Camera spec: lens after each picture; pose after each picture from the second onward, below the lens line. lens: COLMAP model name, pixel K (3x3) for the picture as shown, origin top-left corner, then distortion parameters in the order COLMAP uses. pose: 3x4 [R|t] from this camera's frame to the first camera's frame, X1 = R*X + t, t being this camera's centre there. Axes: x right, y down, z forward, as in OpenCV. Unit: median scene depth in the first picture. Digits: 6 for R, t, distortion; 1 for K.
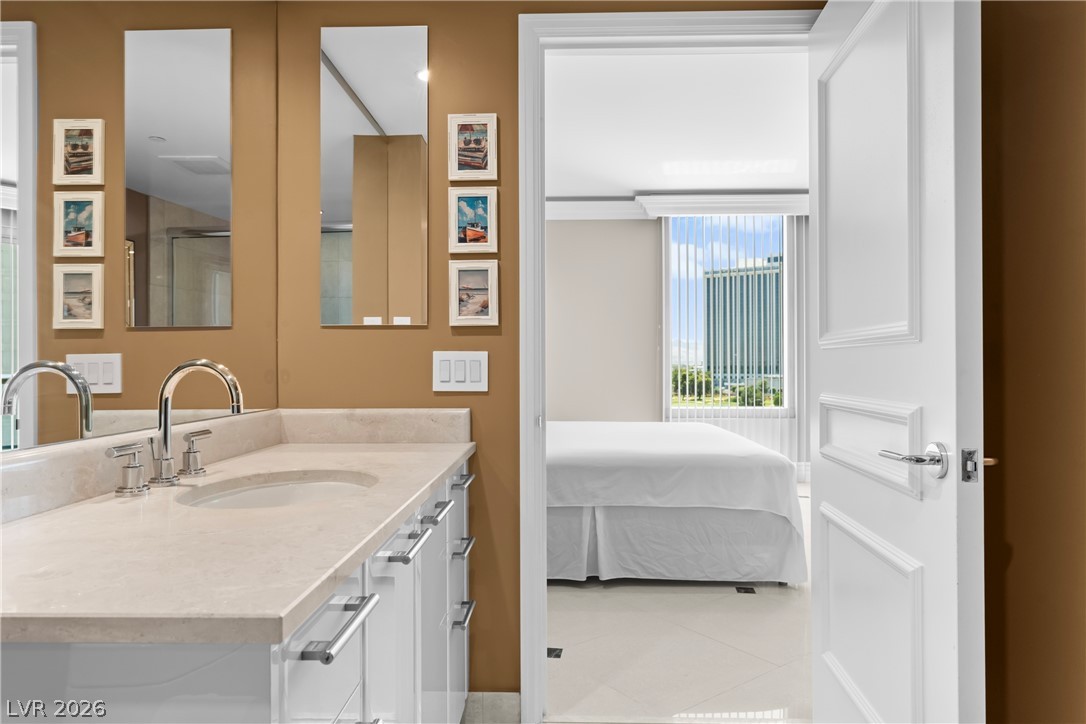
lens RADIAL K [[679.4, 0, 541.4], [0, 679.4, 360.5], [0, 0, 1]] dist [0.017631, -0.001016]
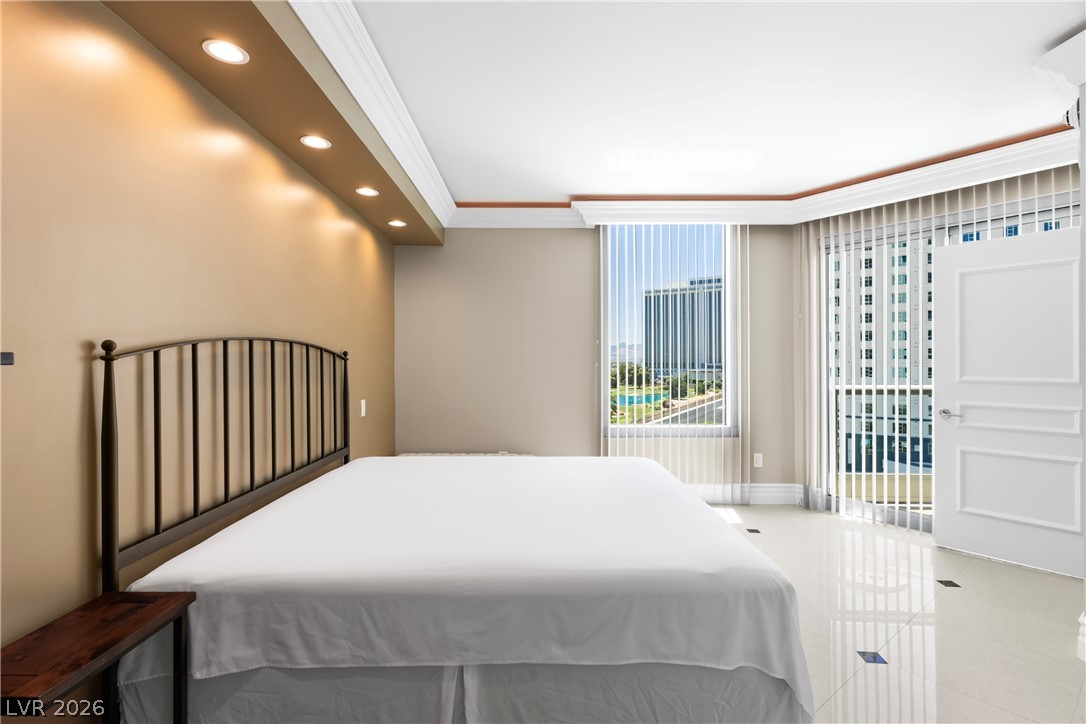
lens RADIAL K [[516.1, 0, 544.4], [0, 516.1, 361.8], [0, 0, 1]] dist [0.000306, 0.000524]
pose [[0.998959, -0.002565, 0.045551, 0.067976], [0.002270, 0.999976, 0.006533, -0.026719], [-0.045567, -0.006423, 0.998941, 0.290953]]
